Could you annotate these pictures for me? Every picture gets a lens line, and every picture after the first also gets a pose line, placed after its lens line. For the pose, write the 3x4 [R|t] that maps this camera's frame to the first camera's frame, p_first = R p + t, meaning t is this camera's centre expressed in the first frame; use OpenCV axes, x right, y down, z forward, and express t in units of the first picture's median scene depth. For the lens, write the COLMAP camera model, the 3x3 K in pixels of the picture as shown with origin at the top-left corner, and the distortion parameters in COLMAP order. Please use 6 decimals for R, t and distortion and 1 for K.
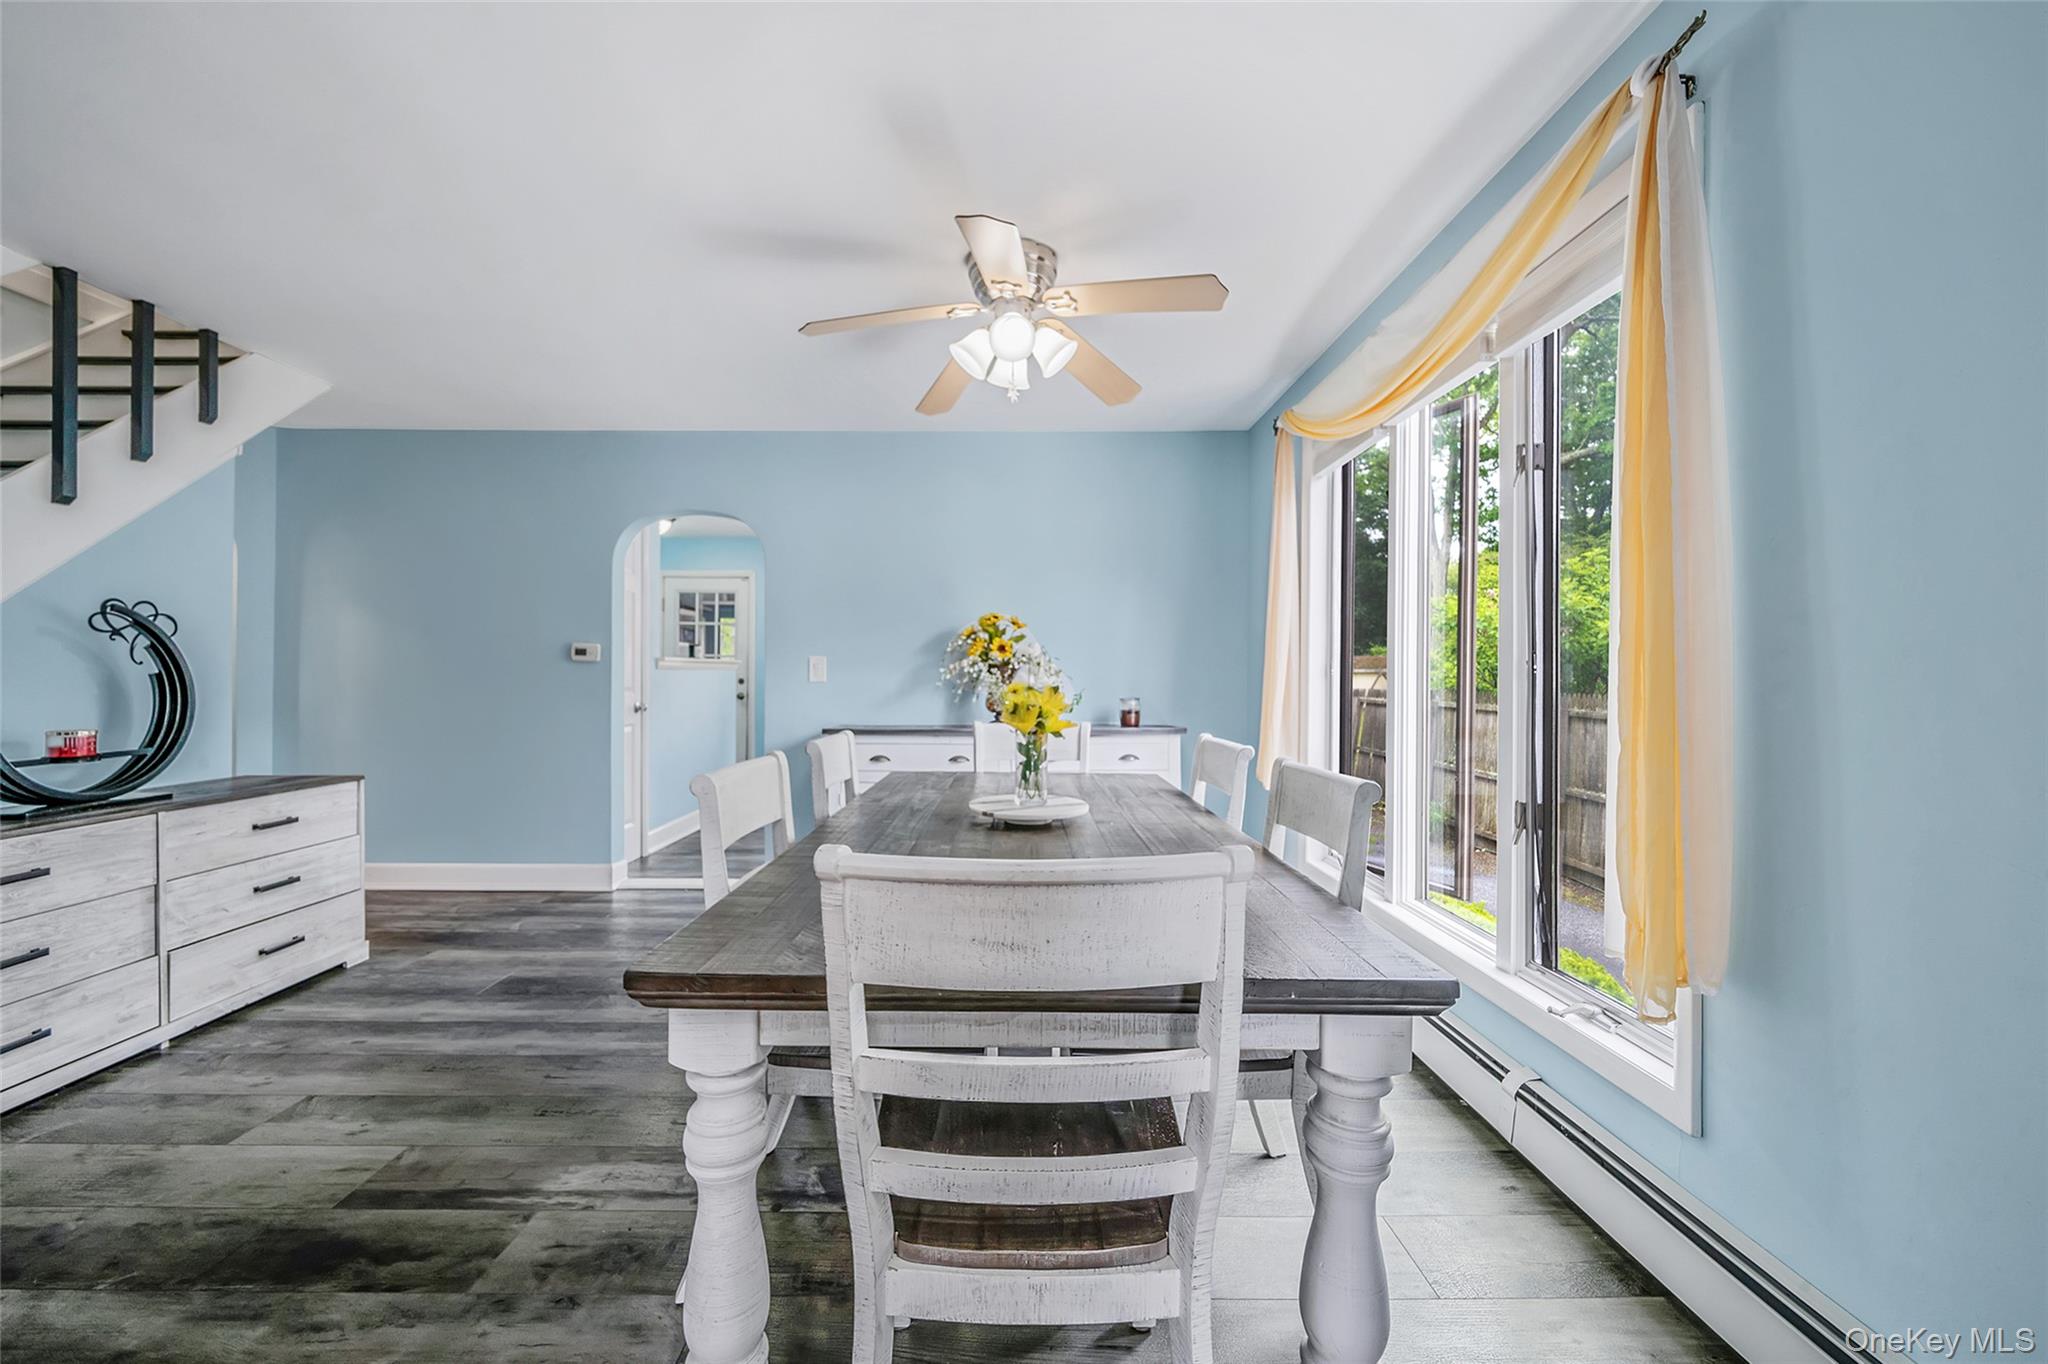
lens RADIAL K [[776.4, 0, 997.1], [0, 776.4, 674.0], [0, 0, 1]] dist [-0.000572, -0.000001]
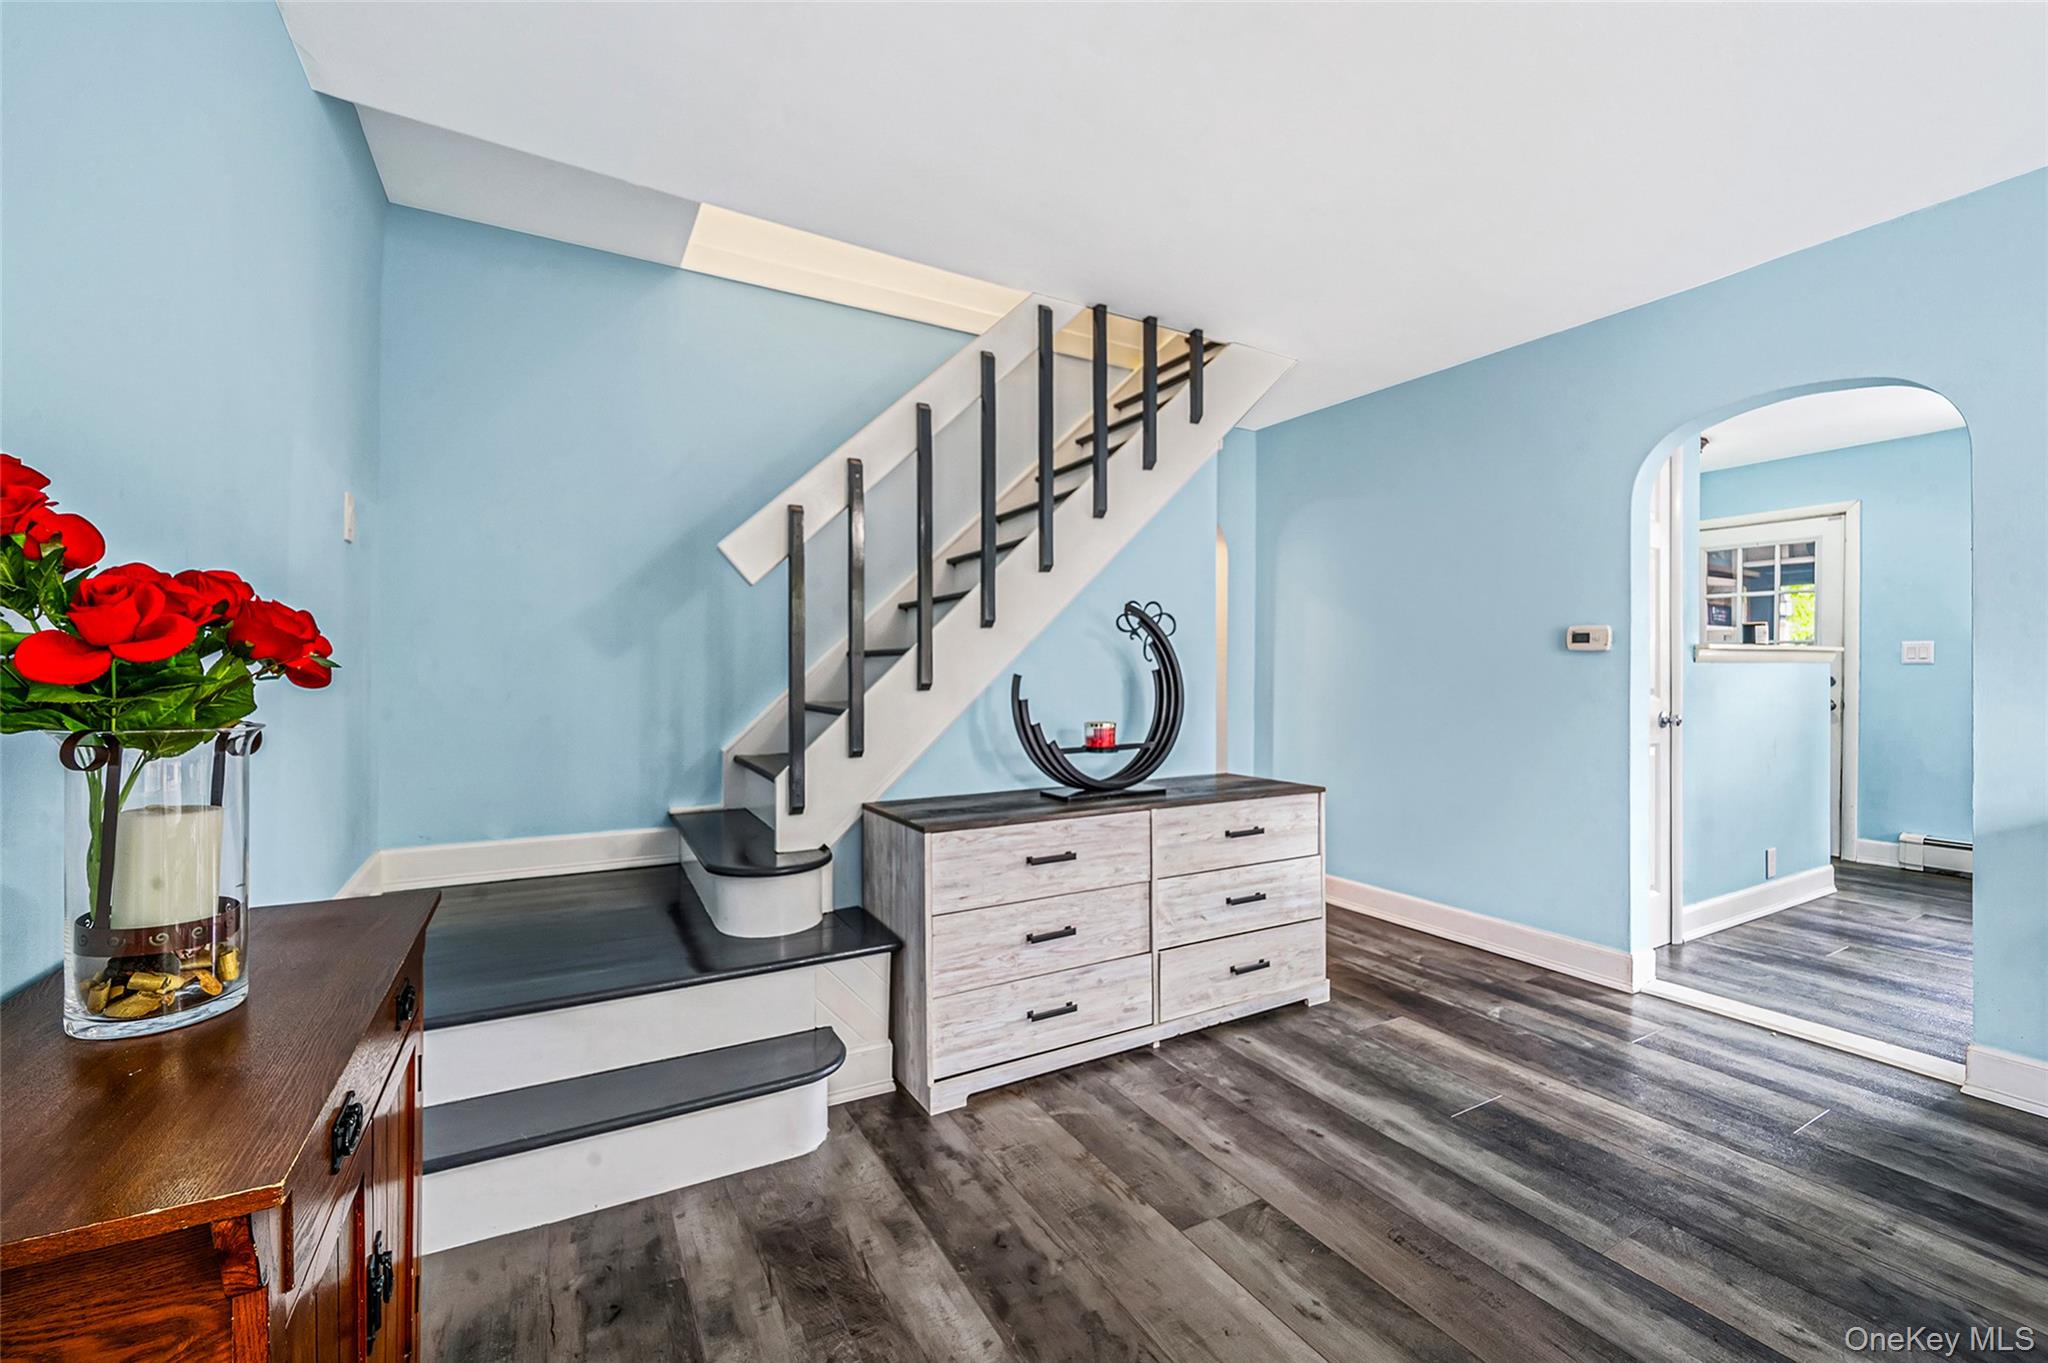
lens RADIAL K [[837.8, 0, 1016.8], [0, 837.8, 674.4], [0, 0, 1]] dist [-0.001088, -0.000047]
pose [[0.501058, -0.001493, -0.865413, -0.209129], [0.002872, 0.999996, -0.000063, 0.004661], [0.865409, -0.002454, 0.501060, 0.274771]]
